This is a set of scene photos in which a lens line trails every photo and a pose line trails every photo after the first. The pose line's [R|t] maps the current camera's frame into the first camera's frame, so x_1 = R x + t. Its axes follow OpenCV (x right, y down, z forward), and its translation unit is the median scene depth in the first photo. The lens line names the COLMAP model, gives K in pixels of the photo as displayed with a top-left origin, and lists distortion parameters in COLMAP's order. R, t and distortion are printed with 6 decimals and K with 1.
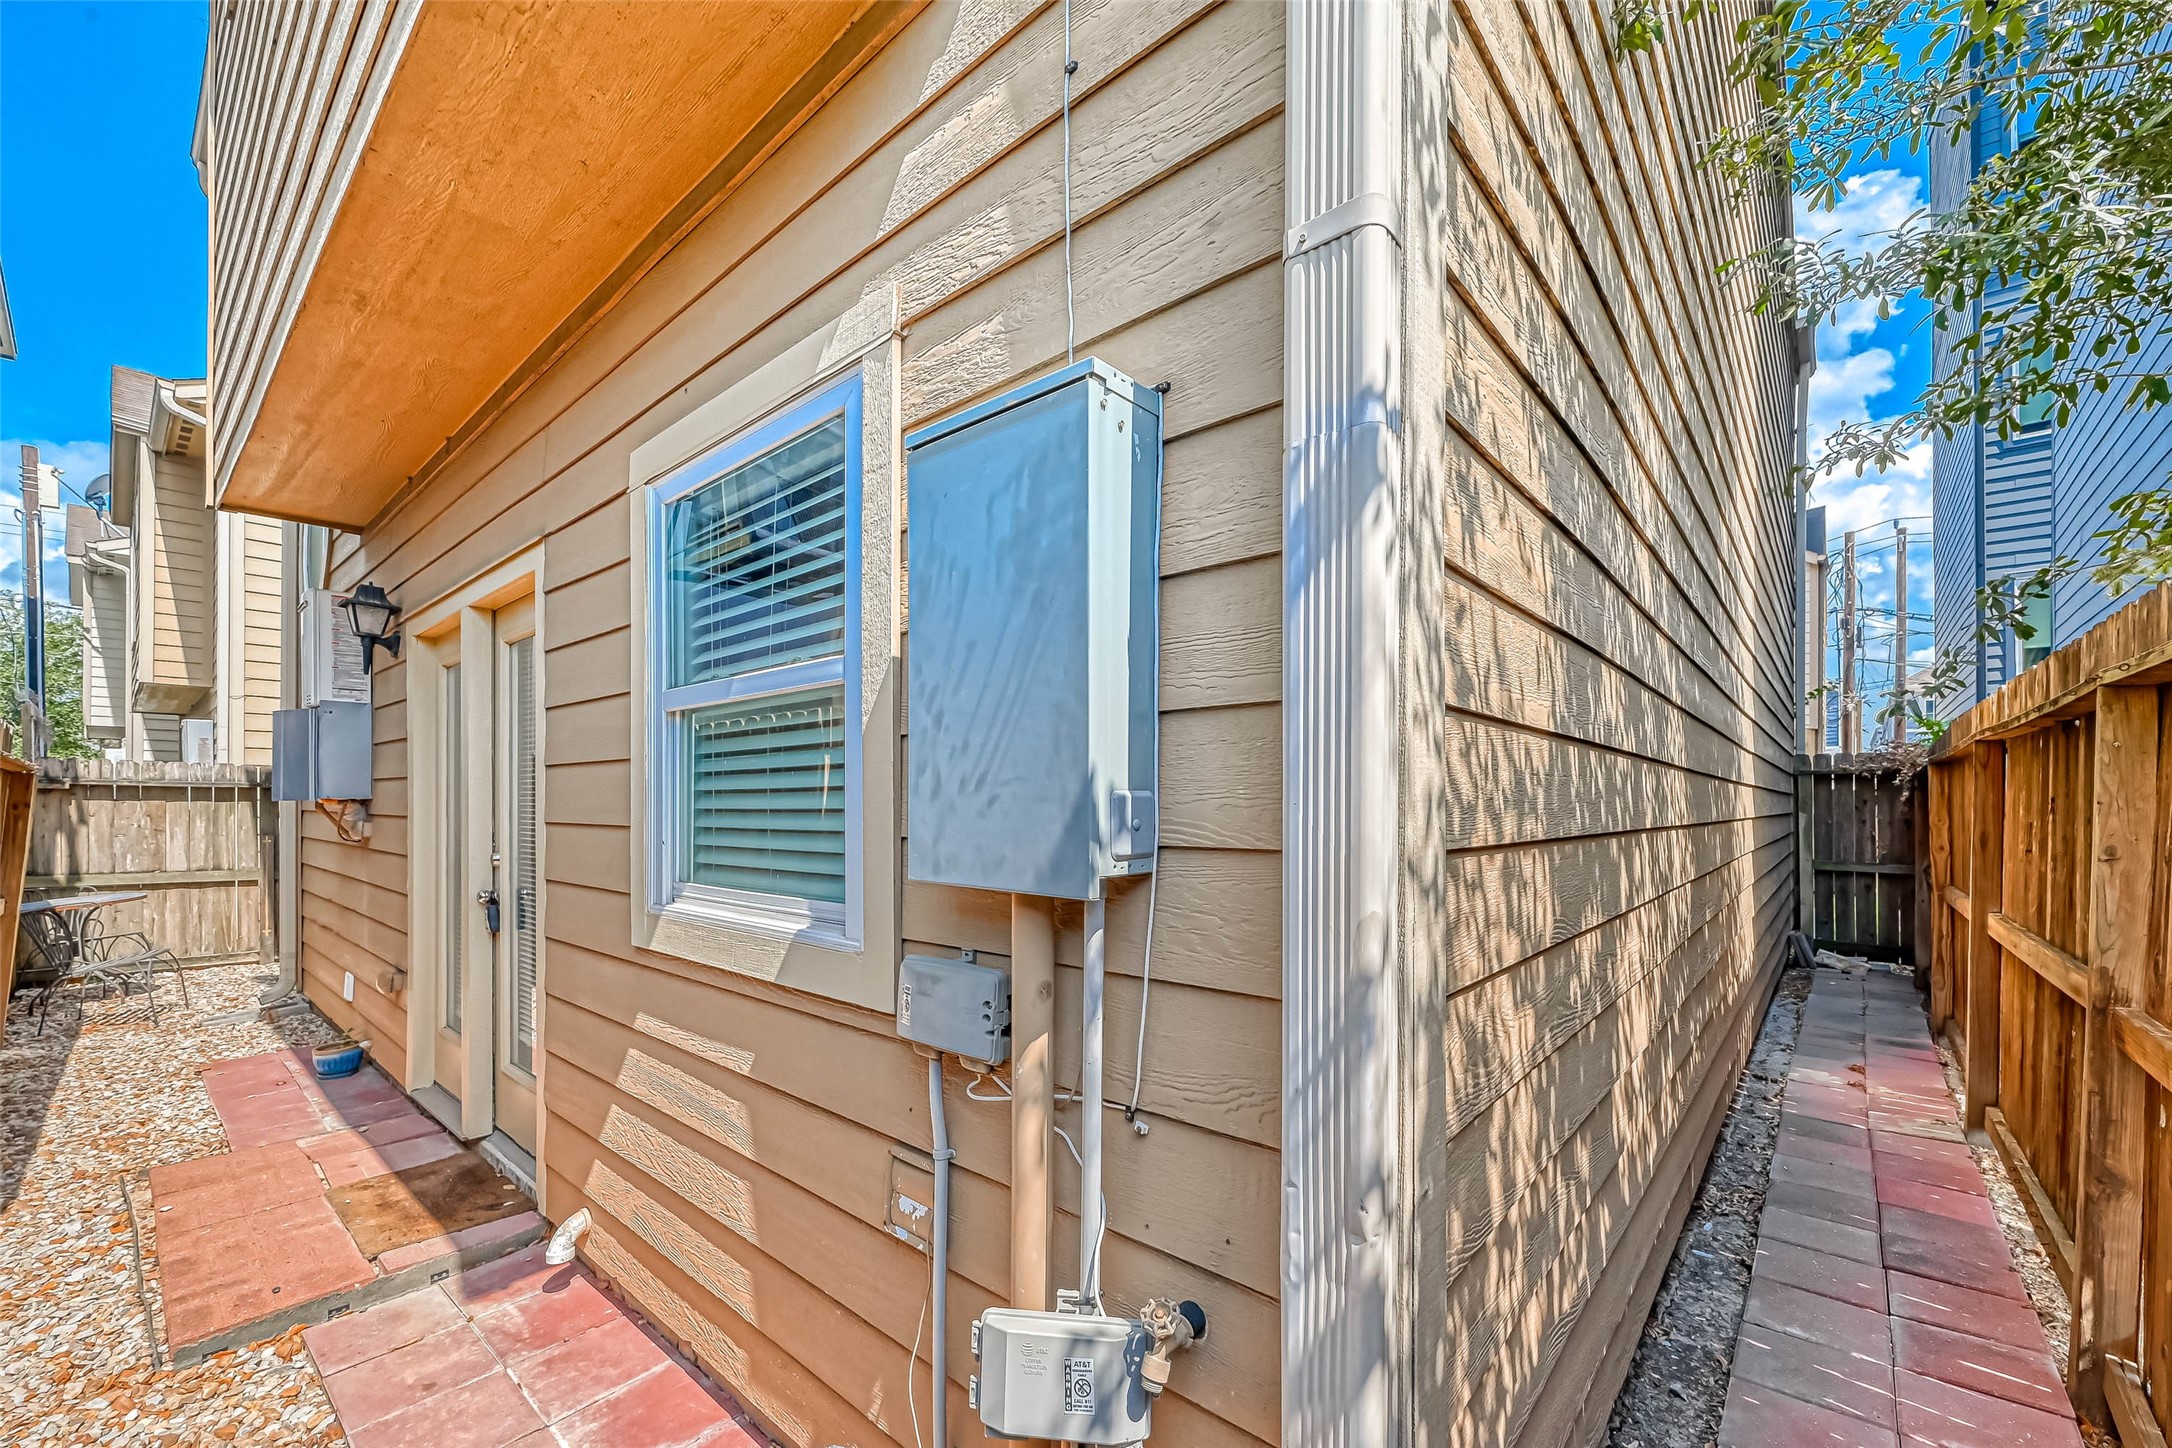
lens RADIAL K [[880.5, 0, 1094.5], [0, 880.5, 799.7], [0, 0, 1]] dist [0.001747, 0.000657]
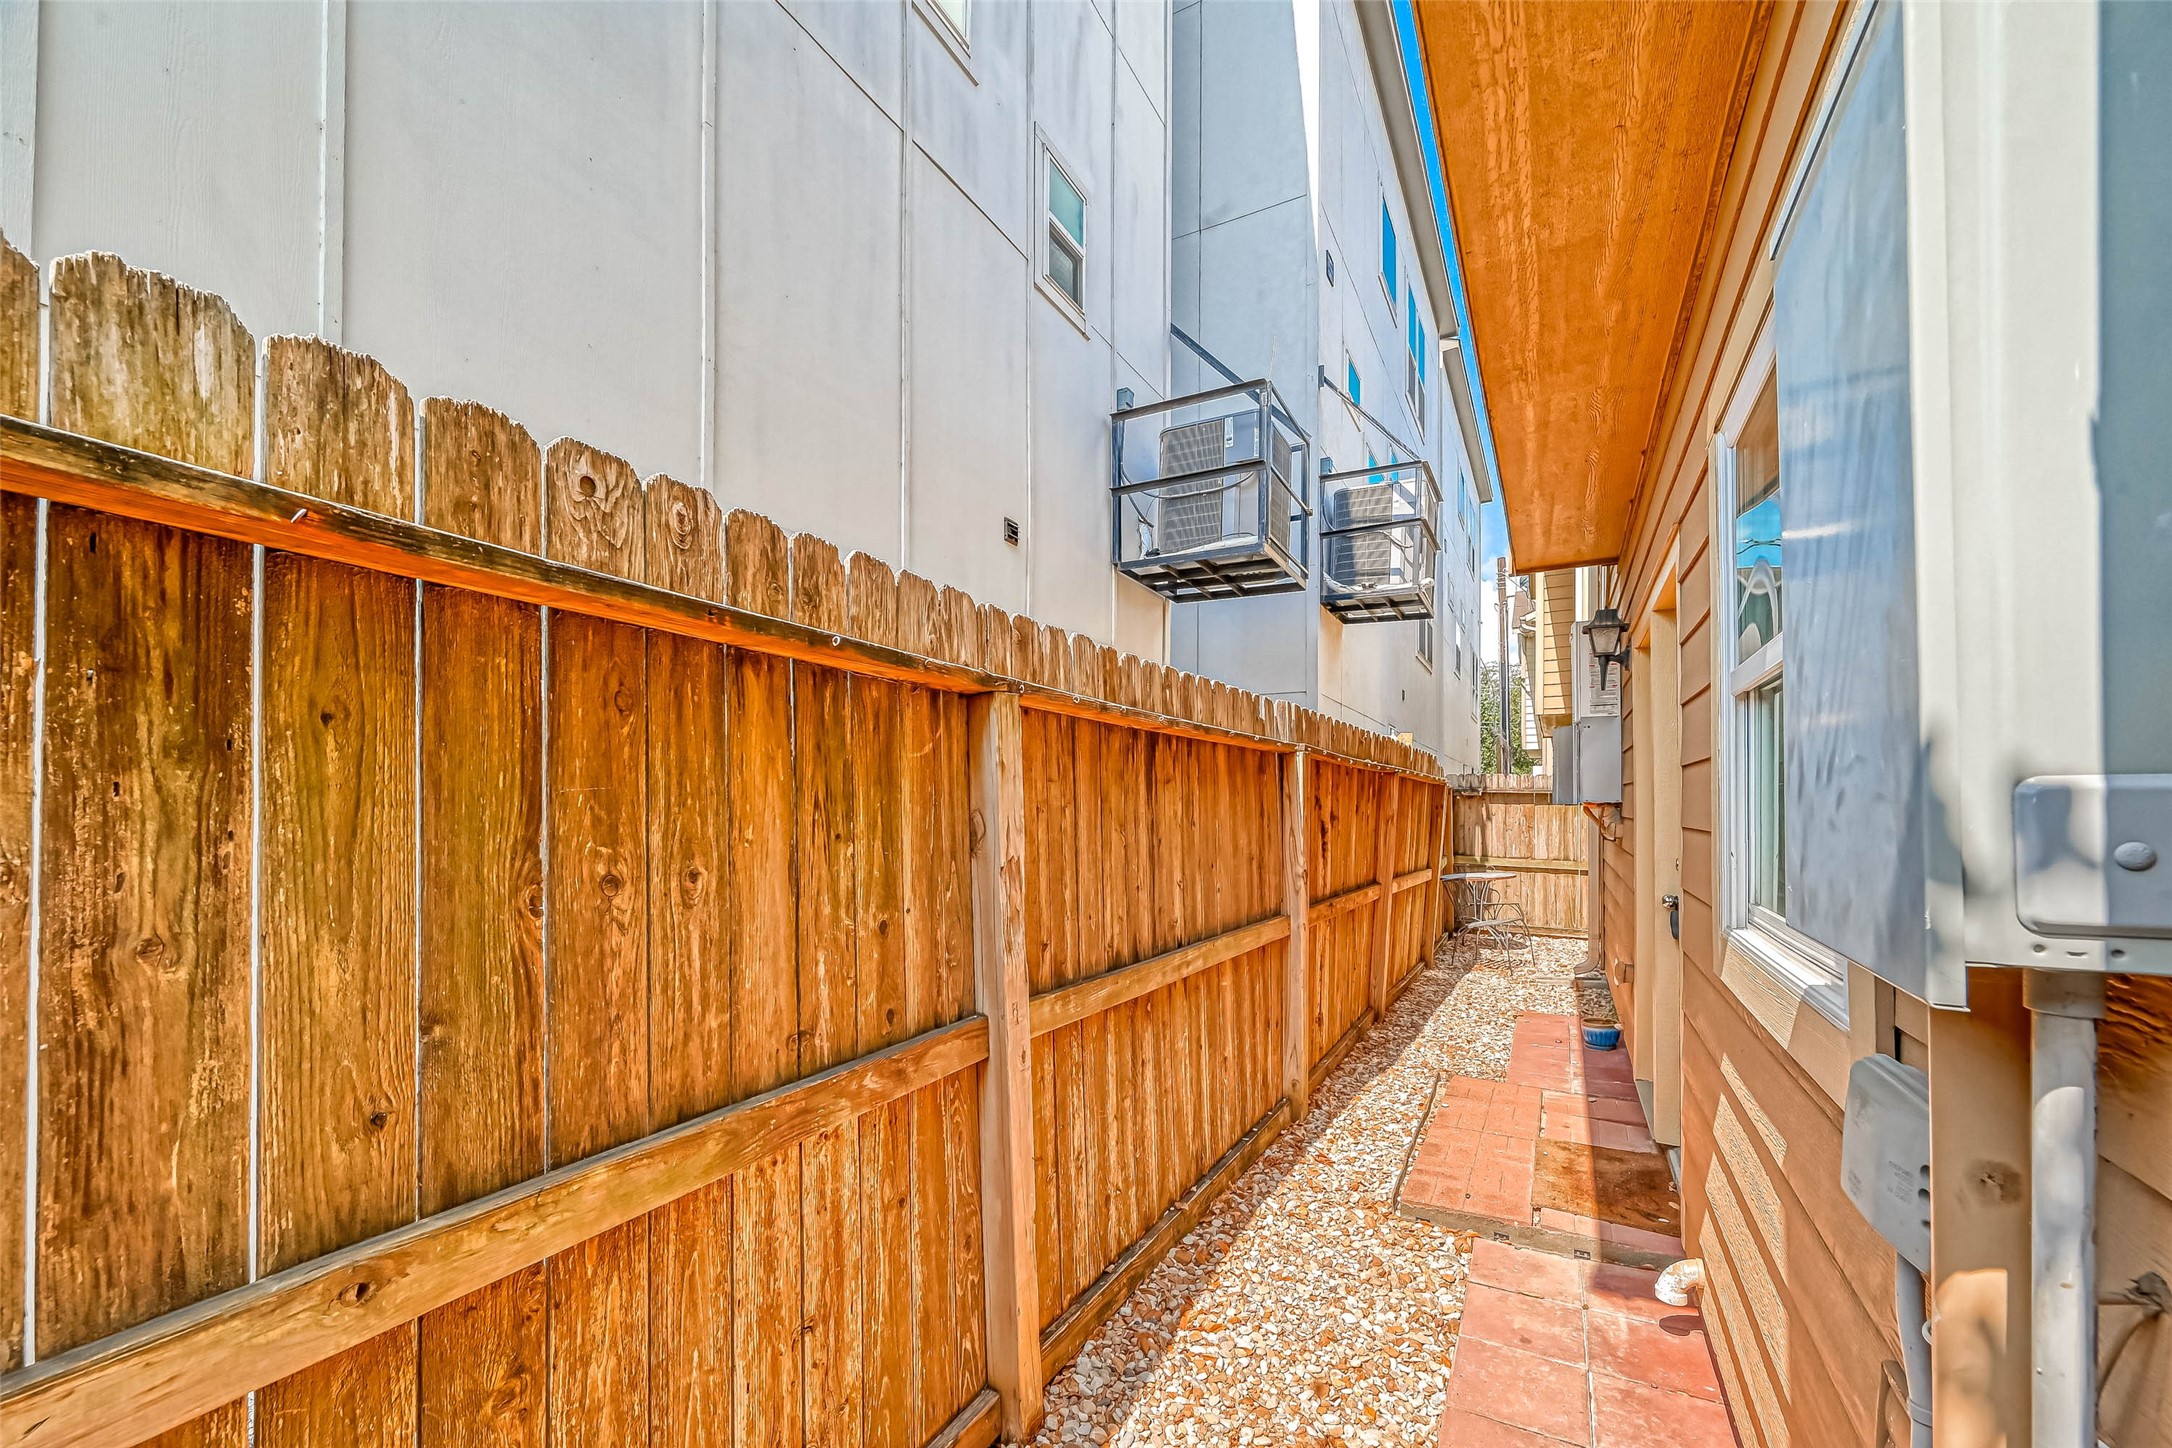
lens RADIAL K [[880.5, 0, 1094.5], [0, 880.5, 799.7], [0, 0, 1]] dist [0.001747, 0.000657]
pose [[0.214325, -0.001658, -0.976761, 0.137833], [-0.005089, 0.999983, -0.002814, 0.002456], [0.976749, 0.005574, 0.214313, 0.171117]]
